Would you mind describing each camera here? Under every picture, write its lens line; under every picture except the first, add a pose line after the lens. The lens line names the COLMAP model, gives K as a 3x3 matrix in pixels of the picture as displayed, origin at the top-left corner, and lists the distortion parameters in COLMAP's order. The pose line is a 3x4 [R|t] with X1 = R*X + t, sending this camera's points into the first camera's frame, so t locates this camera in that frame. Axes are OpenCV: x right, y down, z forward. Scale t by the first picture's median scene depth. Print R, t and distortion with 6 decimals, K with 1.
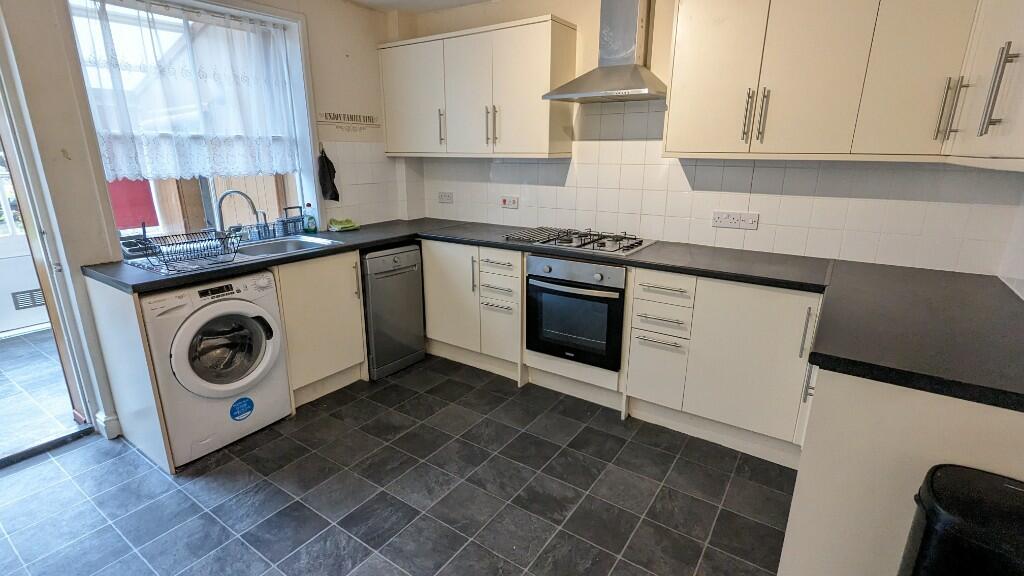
lens RADIAL K [[489.3, 0, 507.6], [0, 489.3, 287.2], [0, 0, 1]] dist [-0.001220, -0.001223]
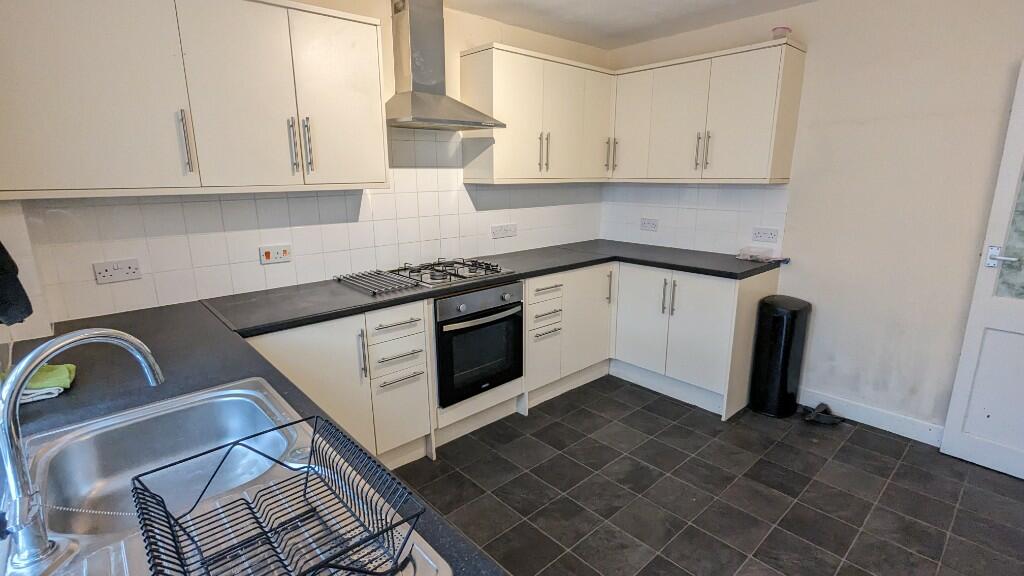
lens RADIAL K [[476.9, 0, 511.1], [0, 476.9, 291.6], [0, 0, 1]] dist [-0.031908, -0.000309]
pose [[0.227899, -0.233134, 0.945363, -0.744432], [0.272116, 0.947475, 0.168056, -0.192826], [-0.934888, 0.218949, 0.279368, 0.678851]]
